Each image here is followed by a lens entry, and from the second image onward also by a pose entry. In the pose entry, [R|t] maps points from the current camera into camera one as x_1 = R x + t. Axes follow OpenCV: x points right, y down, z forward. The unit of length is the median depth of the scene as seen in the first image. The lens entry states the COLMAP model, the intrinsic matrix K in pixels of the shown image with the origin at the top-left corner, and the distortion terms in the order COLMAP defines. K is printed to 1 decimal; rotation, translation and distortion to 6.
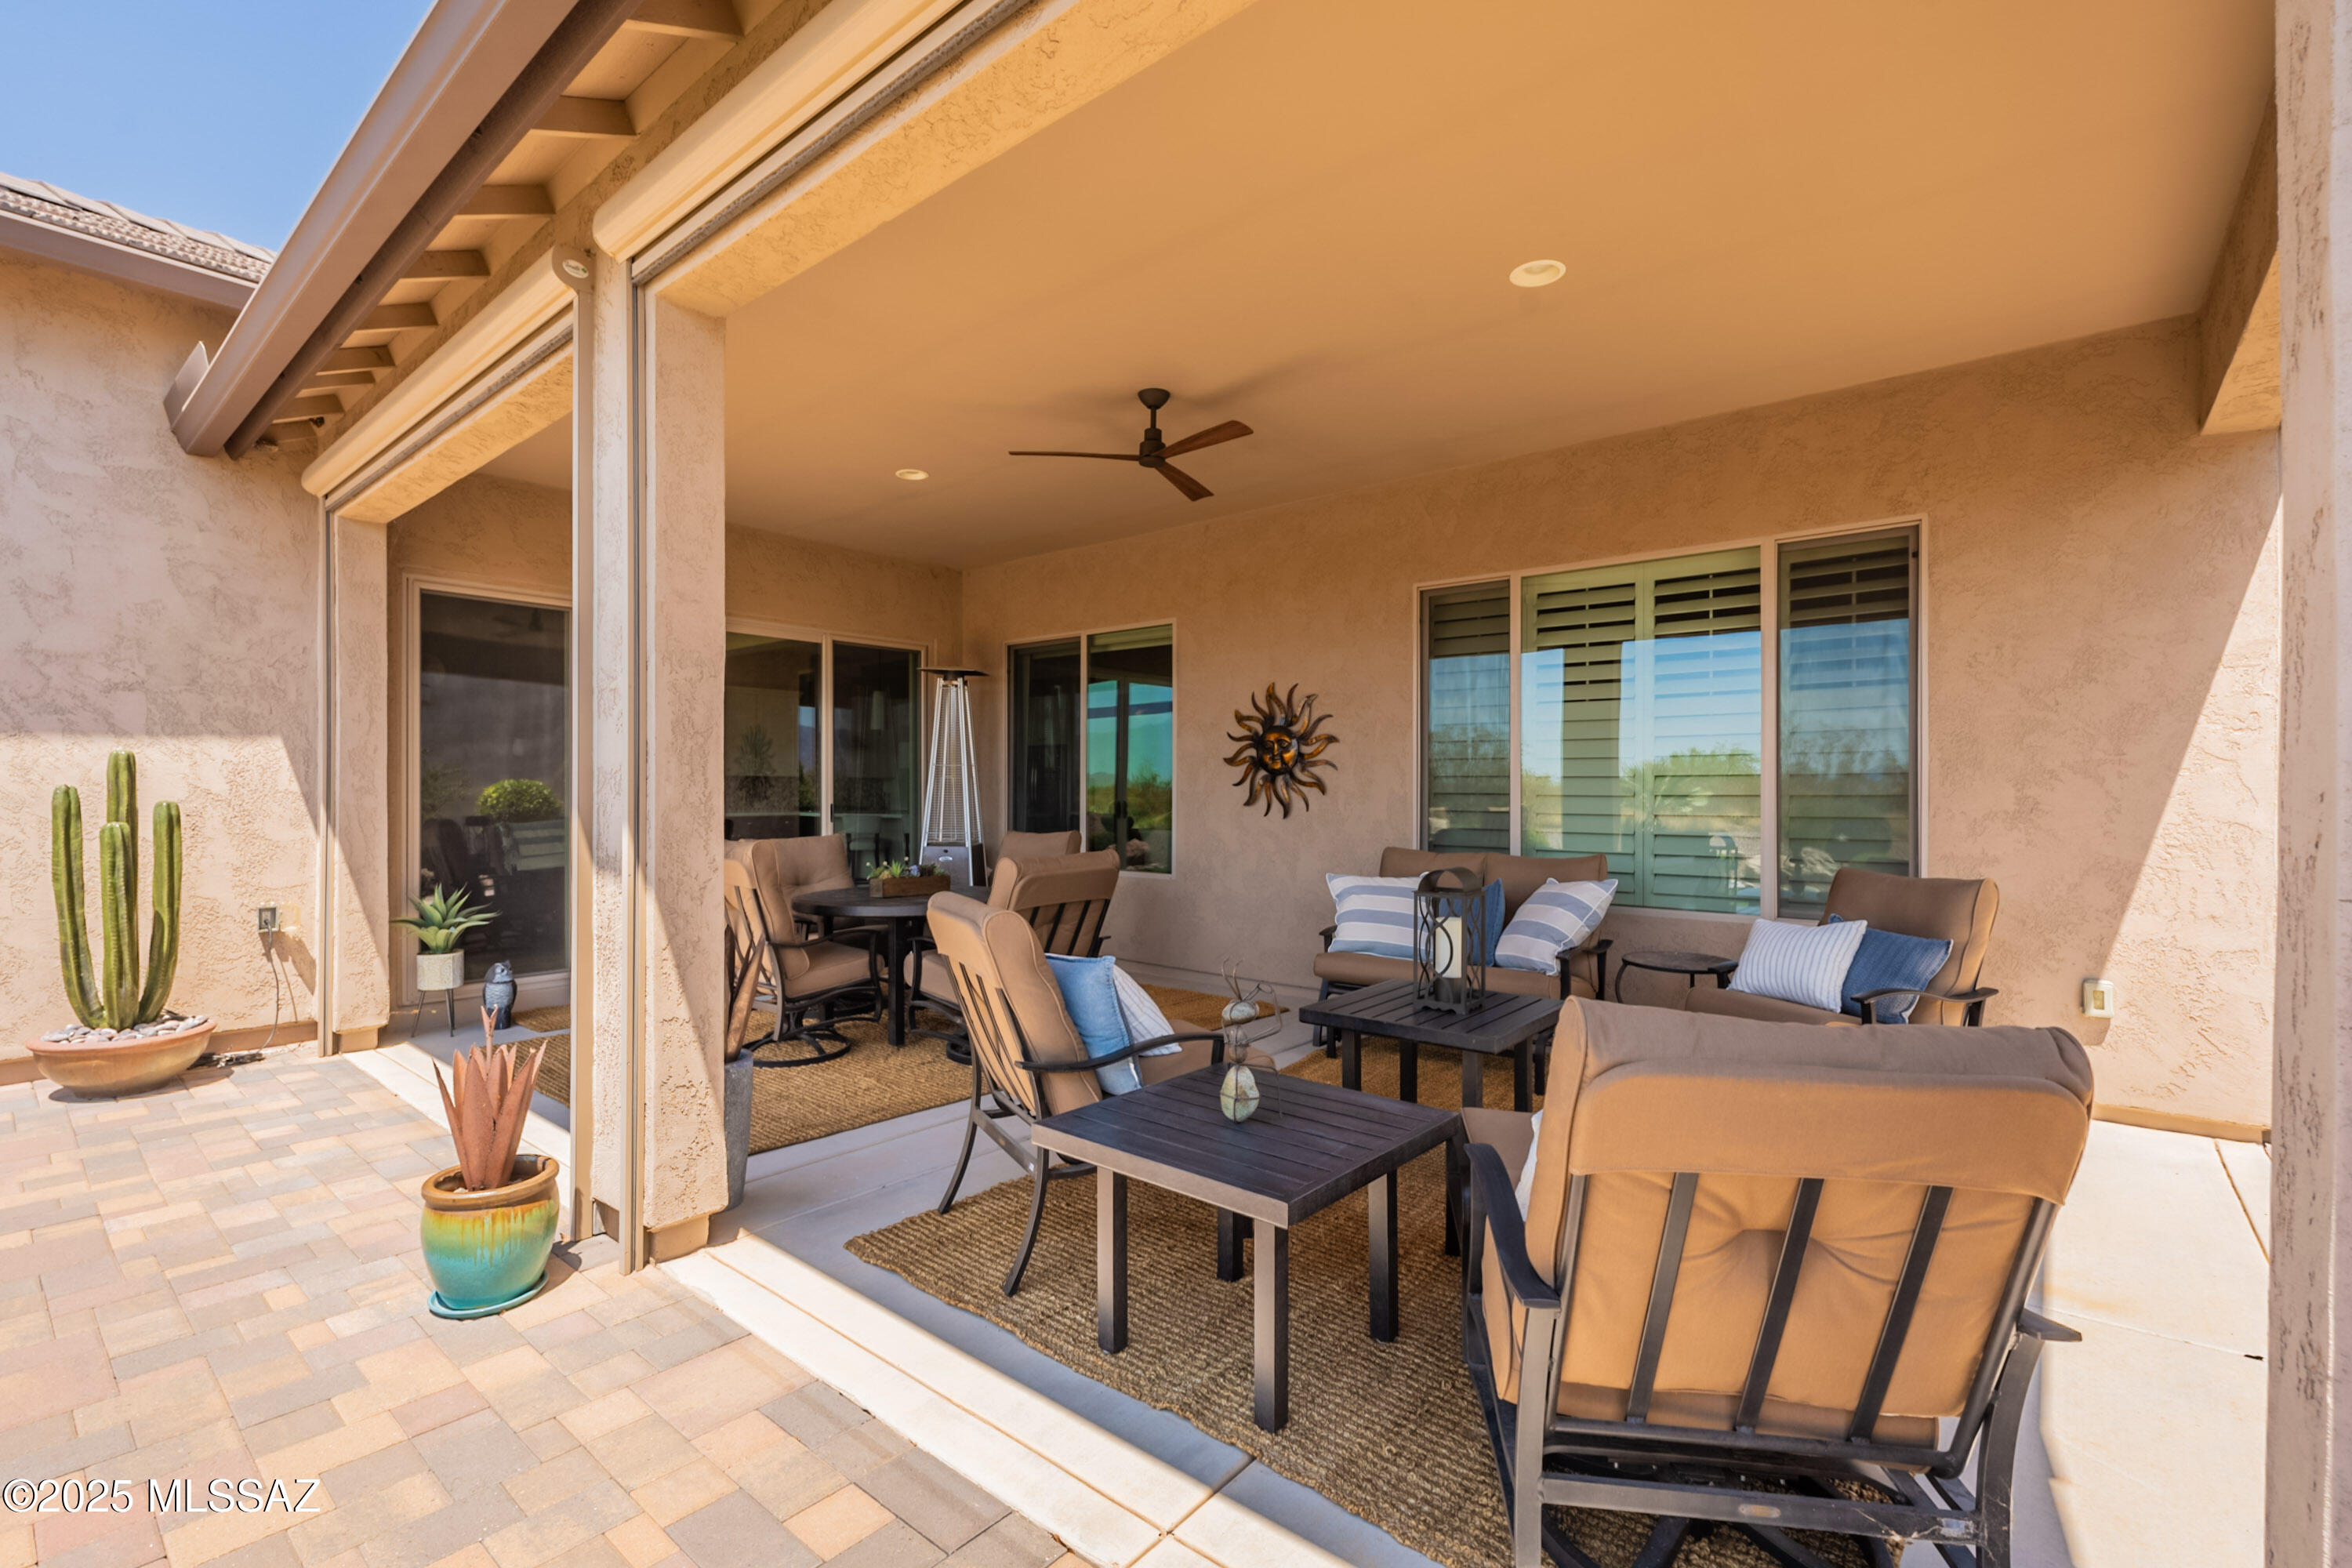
lens RADIAL K [[1029.6, 0, 1175.7], [0, 1029.6, 789.6], [0, 0, 1]] dist [-0.001565, -0.000075]
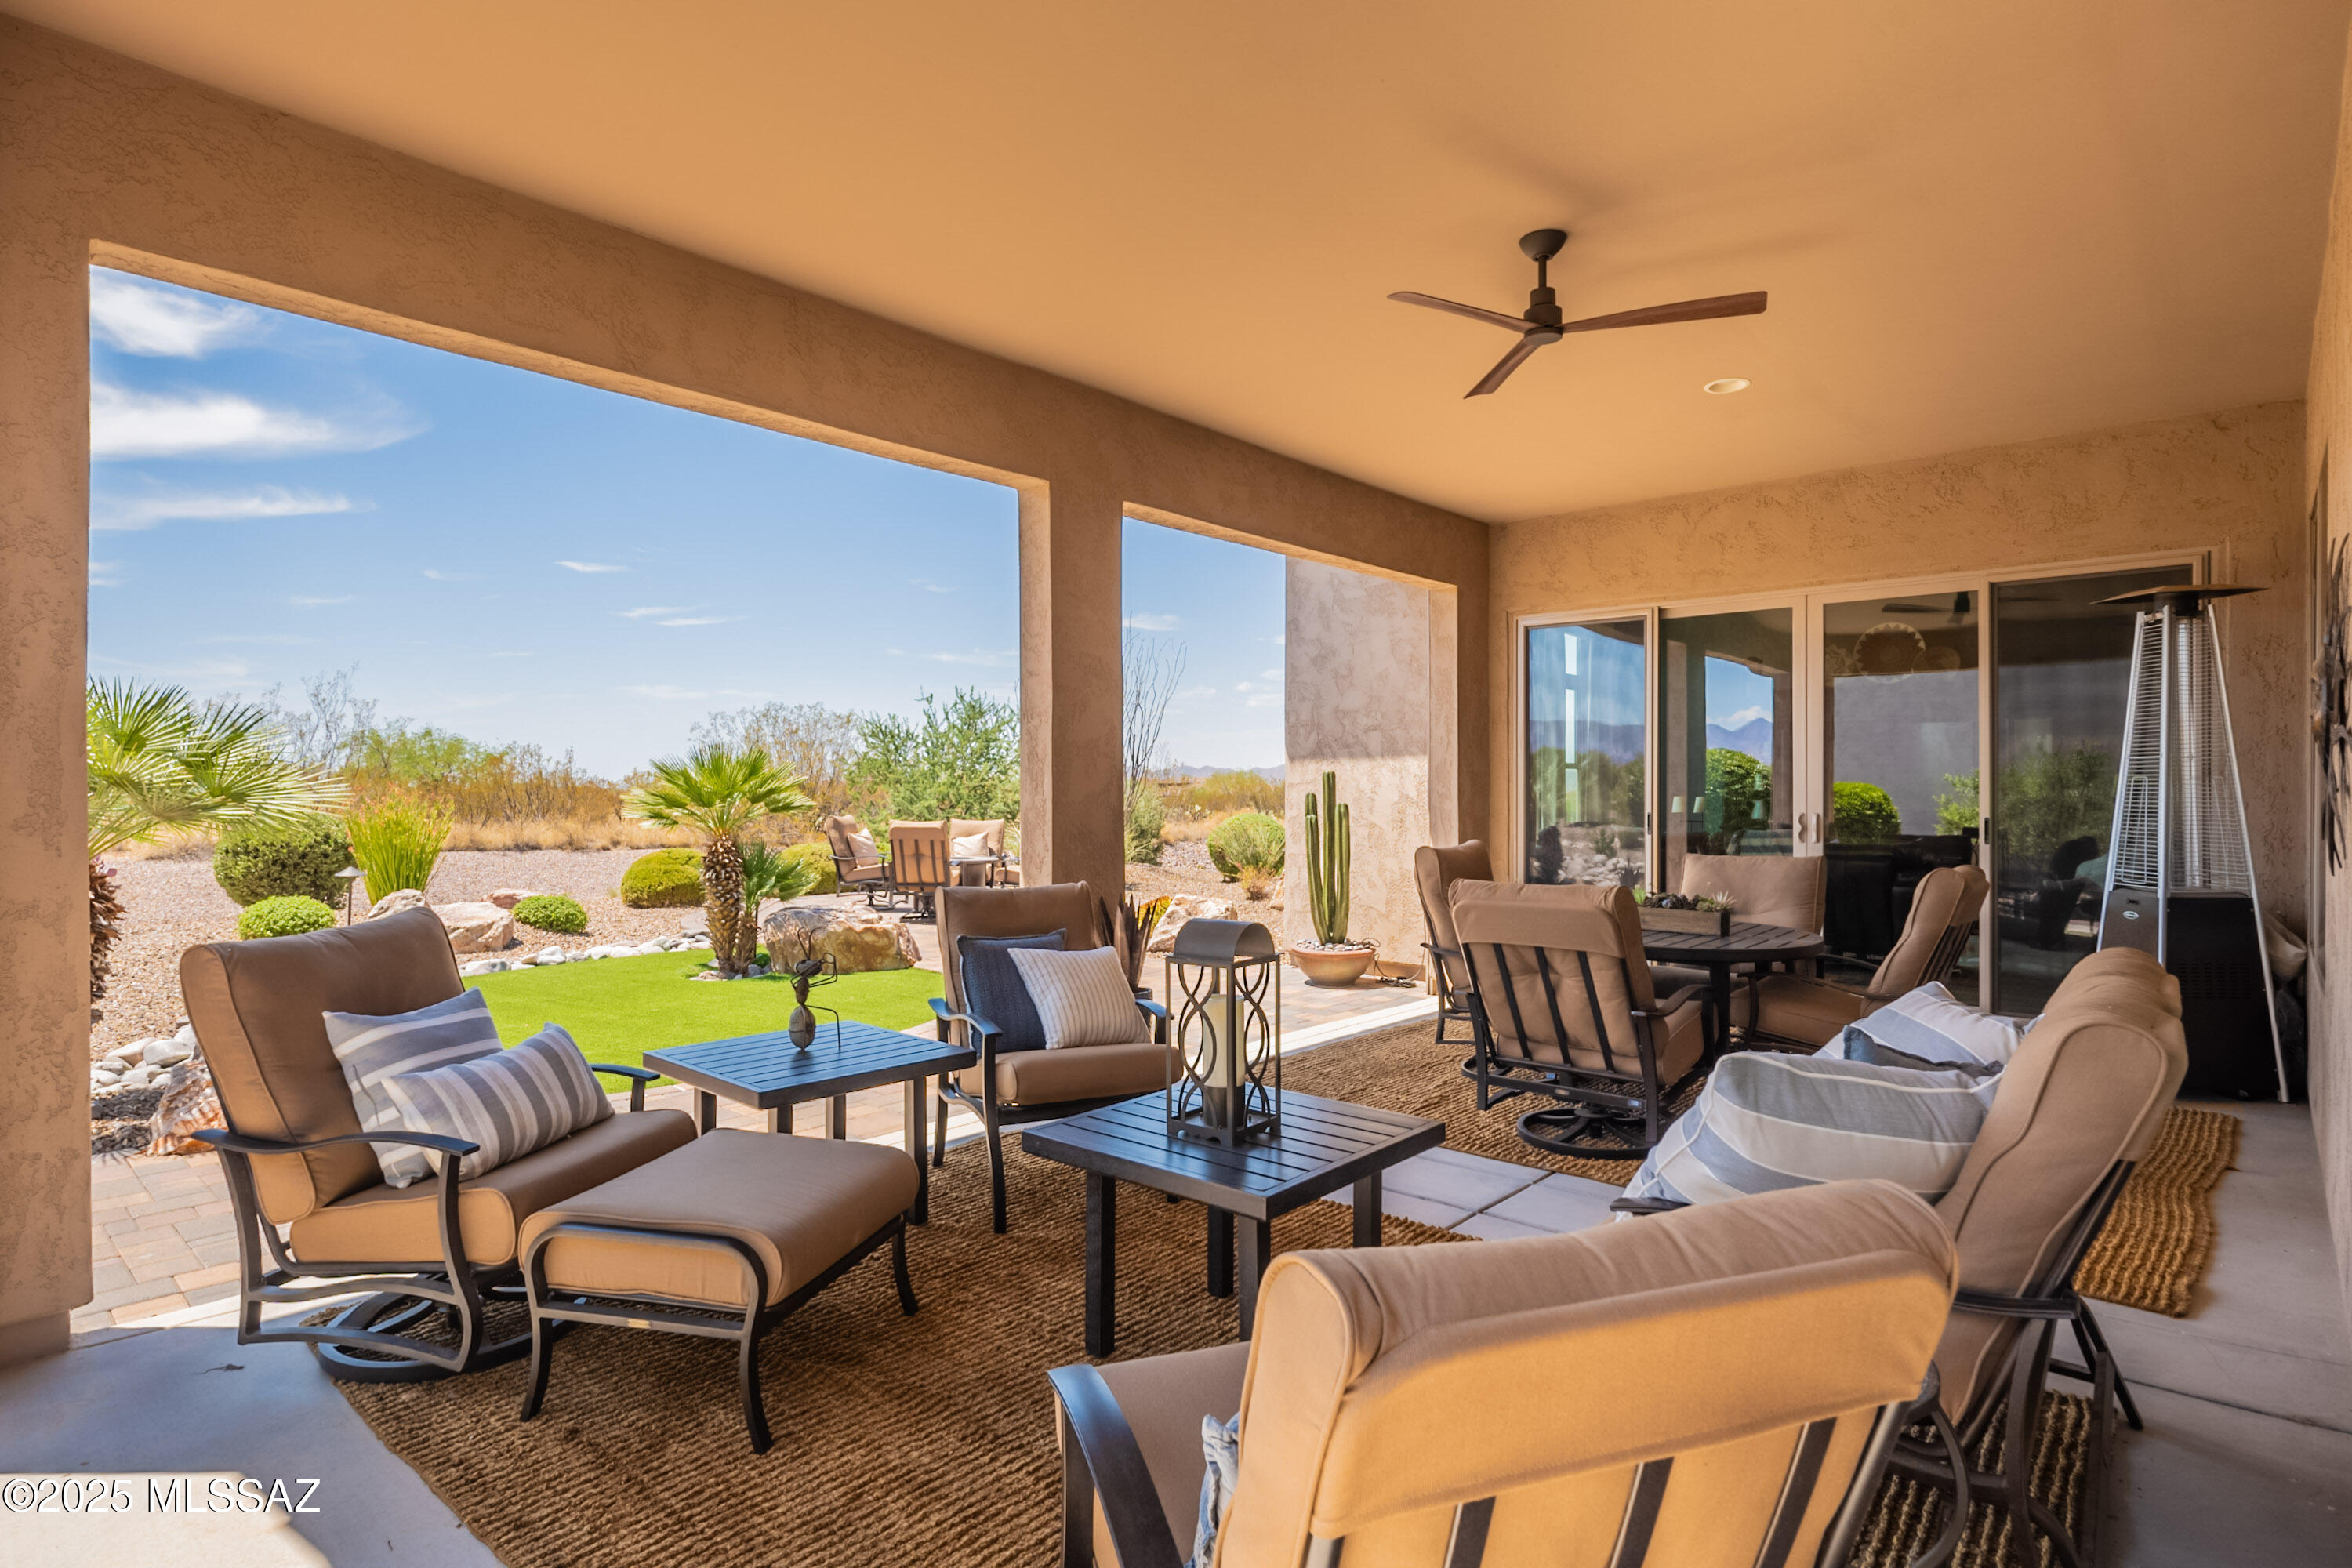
lens RADIAL K [[1221.7, 0, 1175.8], [0, 1221.7, 784.1], [0, 0, 1]] dist [0.002593, 0.000394]
pose [[-0.050251, -0.004111, -0.998728, 0.826352], [-0.003911, 0.999985, -0.003919, -0.006601], [0.998729, 0.003709, -0.050266, 0.782268]]
